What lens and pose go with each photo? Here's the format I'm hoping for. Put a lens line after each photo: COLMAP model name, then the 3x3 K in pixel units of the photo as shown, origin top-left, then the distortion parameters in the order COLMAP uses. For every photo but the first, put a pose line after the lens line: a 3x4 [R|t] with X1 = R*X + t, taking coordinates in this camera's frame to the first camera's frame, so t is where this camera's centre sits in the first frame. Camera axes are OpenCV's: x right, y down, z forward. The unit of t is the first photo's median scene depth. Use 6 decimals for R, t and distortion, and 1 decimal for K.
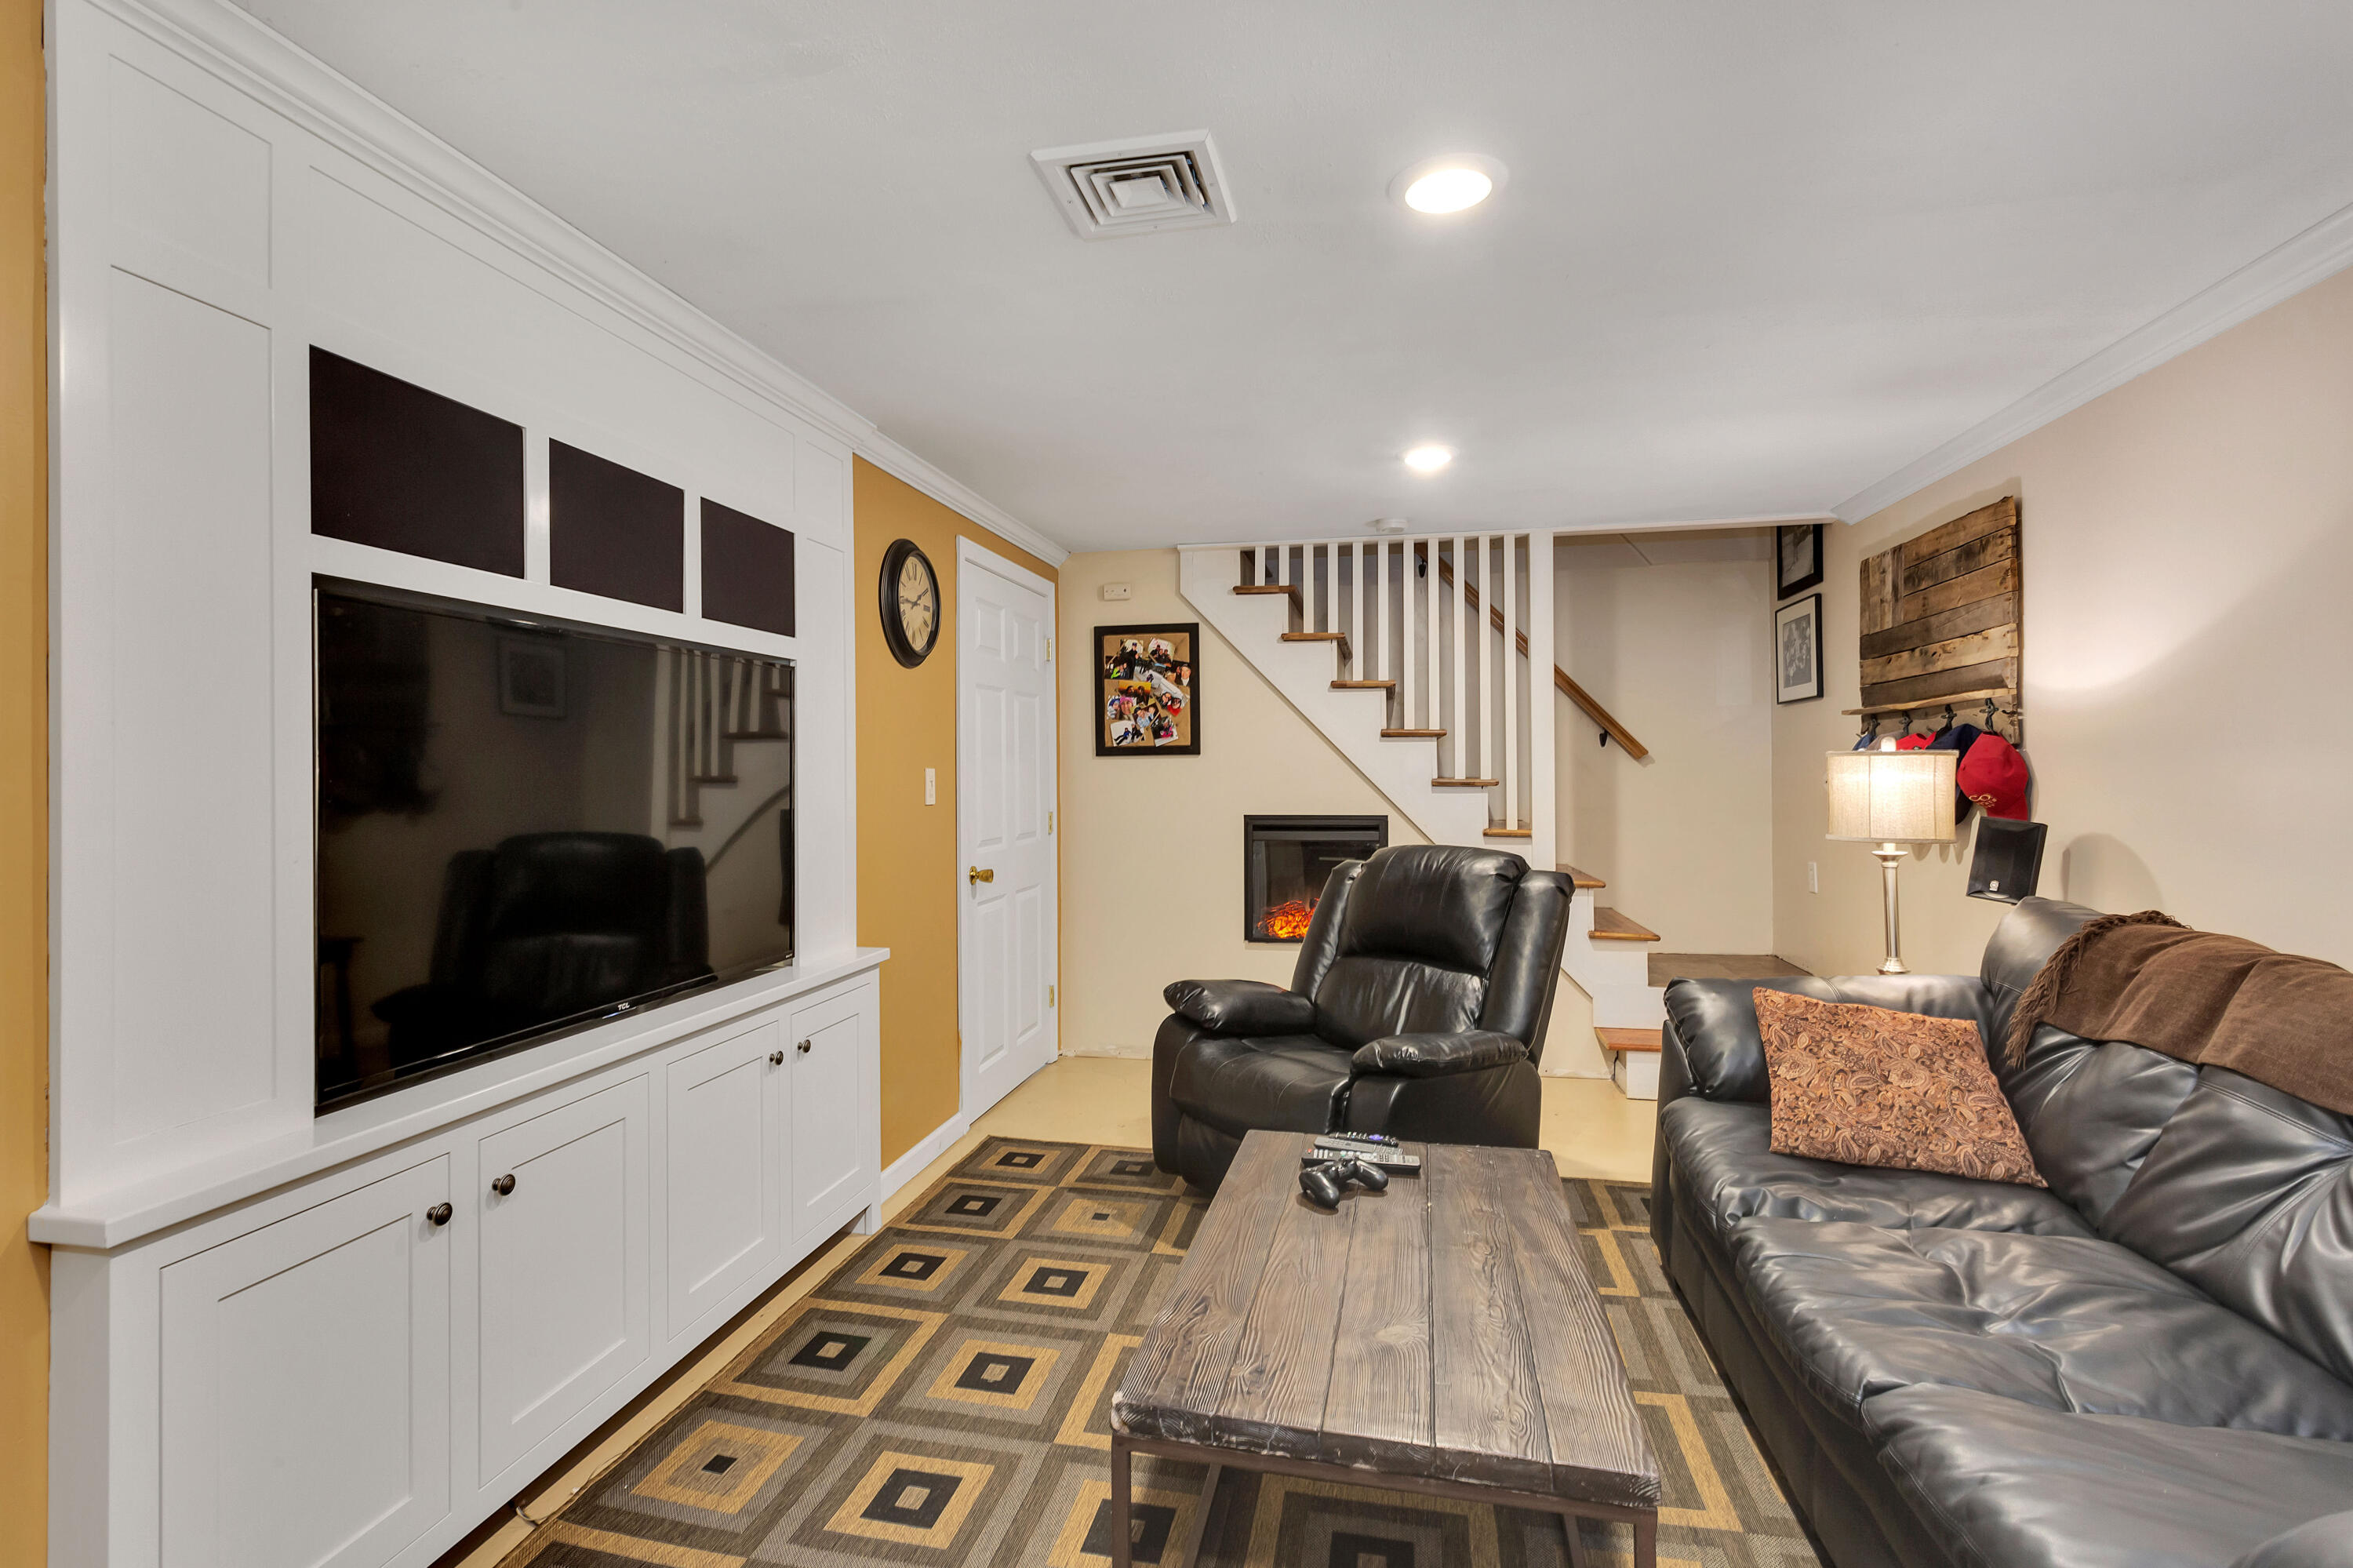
lens RADIAL K [[1133.9, 0, 1184.7], [0, 1133.9, 773.3], [0, 0, 1]] dist [-0.001385, 0.004206]
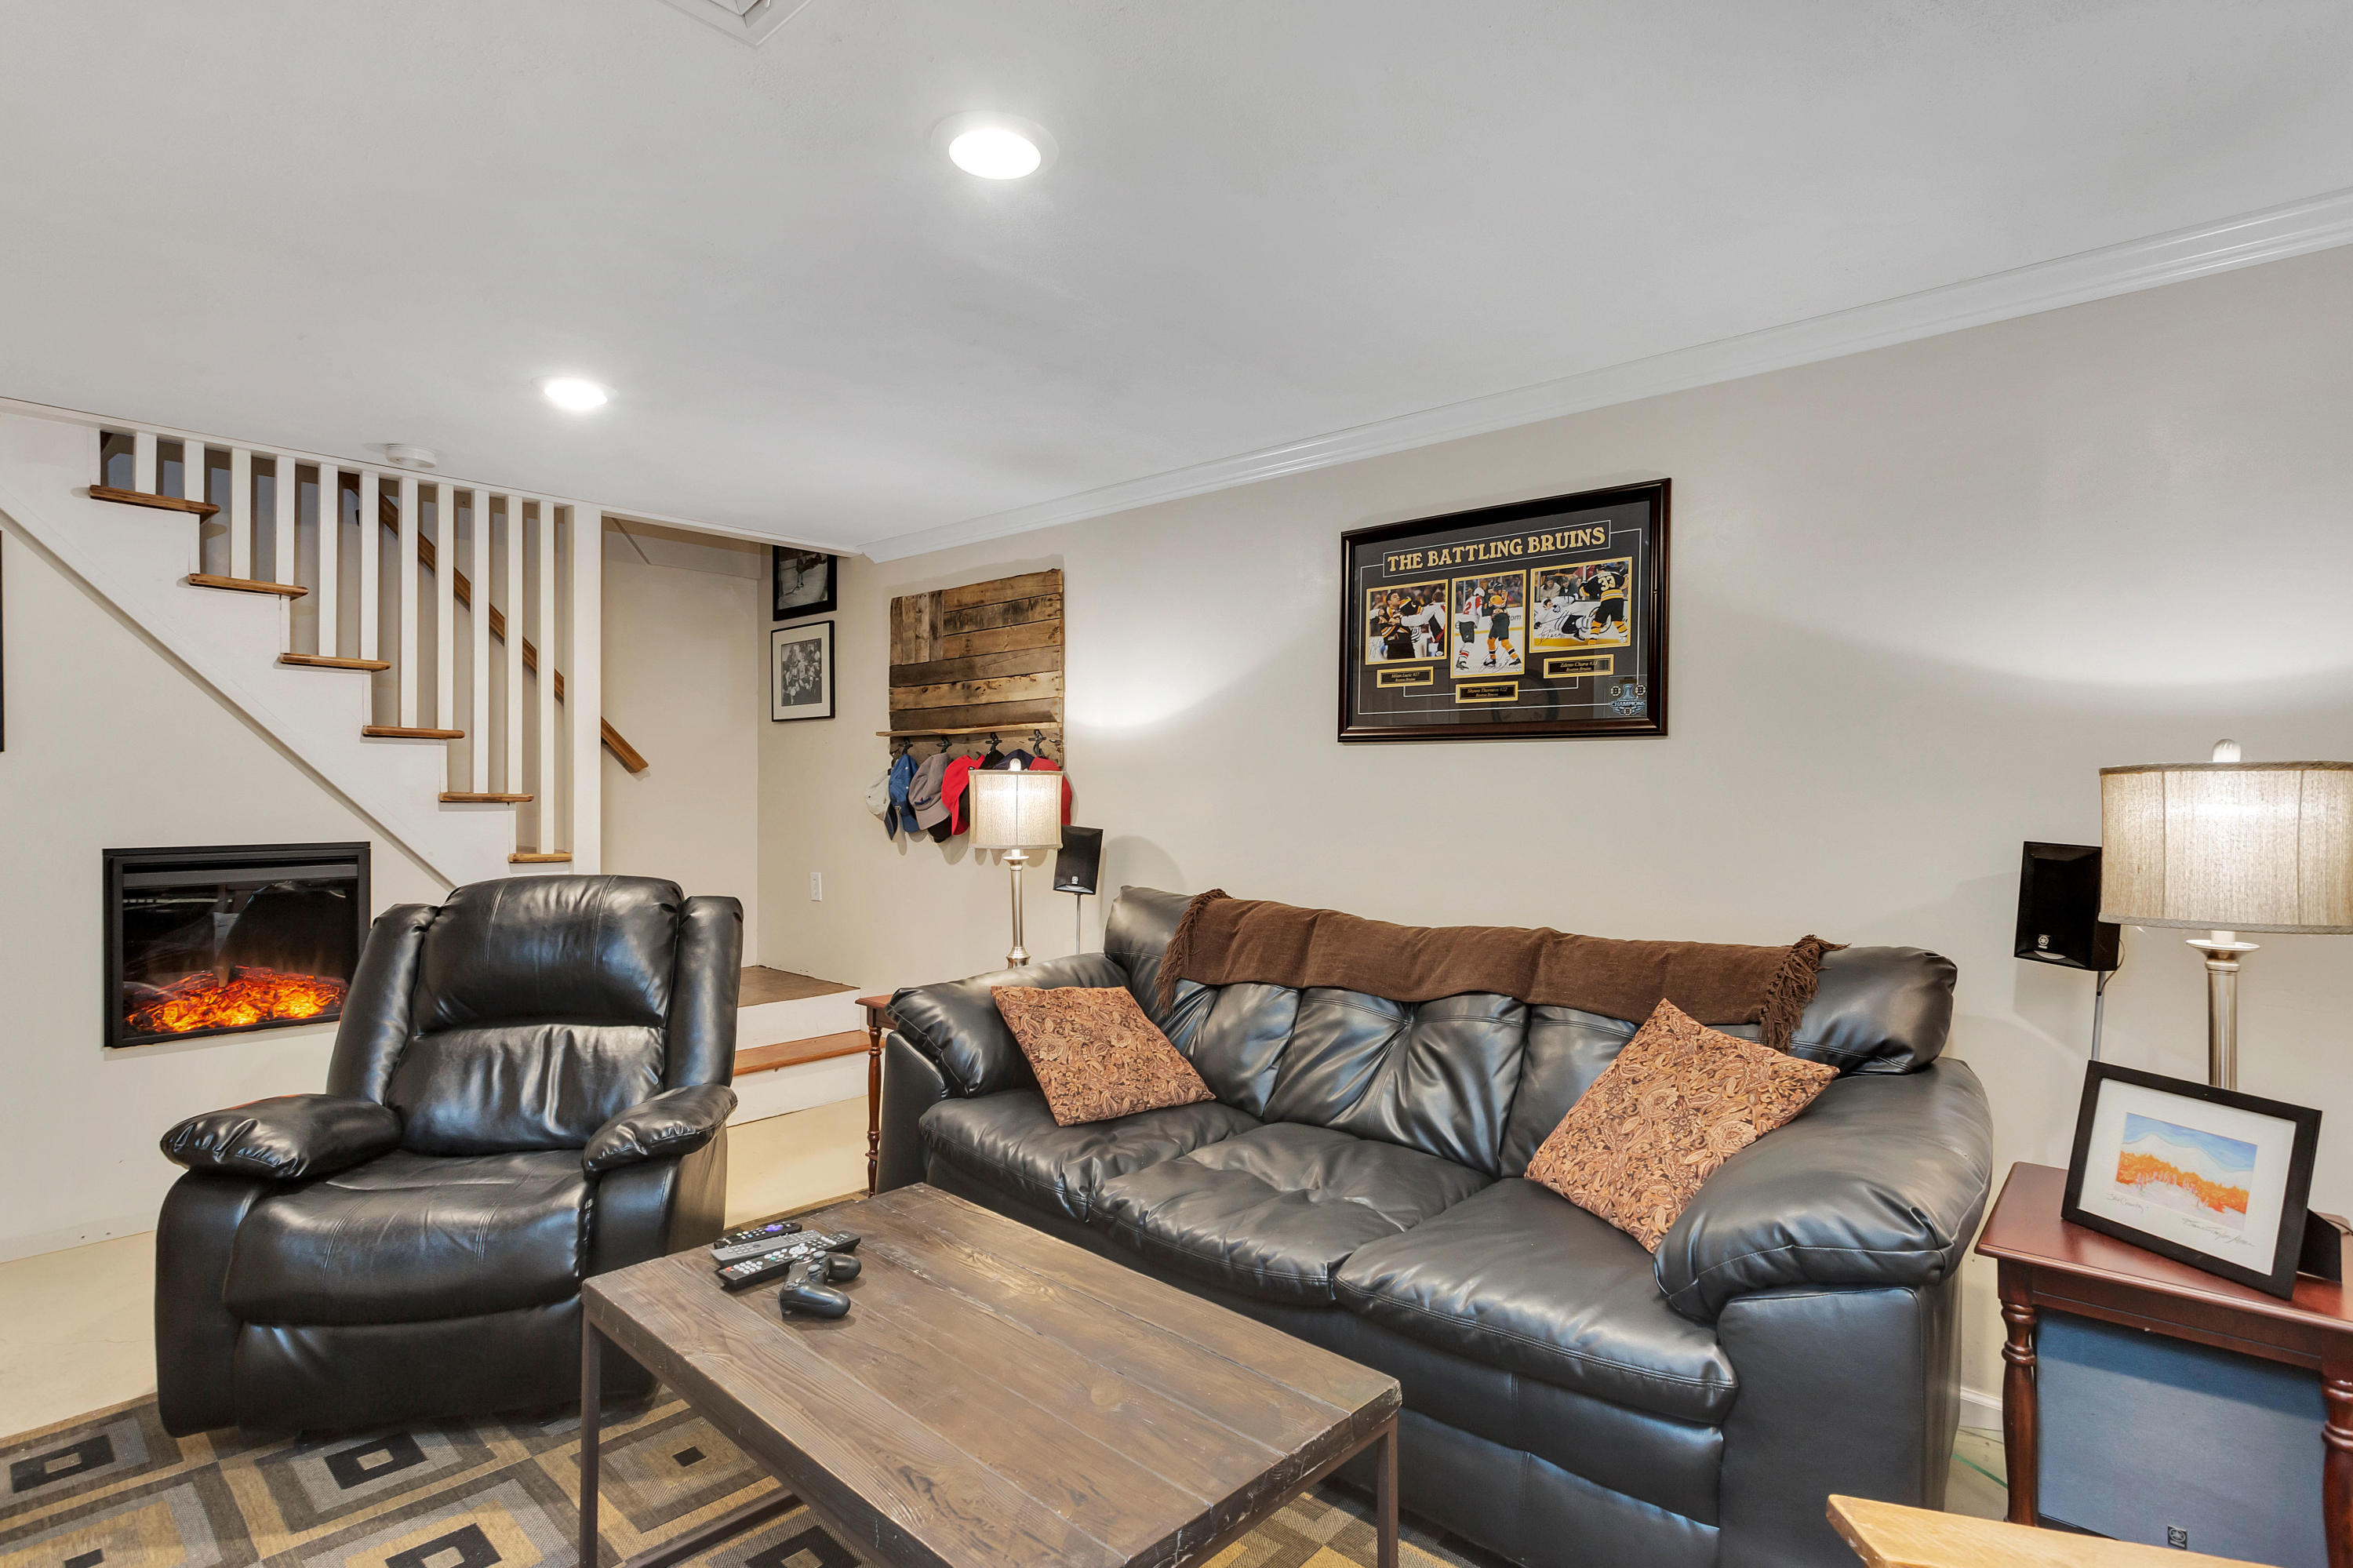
lens RADIAL K [[1133.9, 0, 1224.2], [0, 1133.9, 799.1], [0, 0, 1]] dist [-0.001385, 0.004206]
pose [[0.507950, -0.001955, 0.861384, -0.224679], [-0.006880, 0.999956, 0.006327, 0.000391], [-0.861359, -0.009140, 0.507915, 0.178095]]
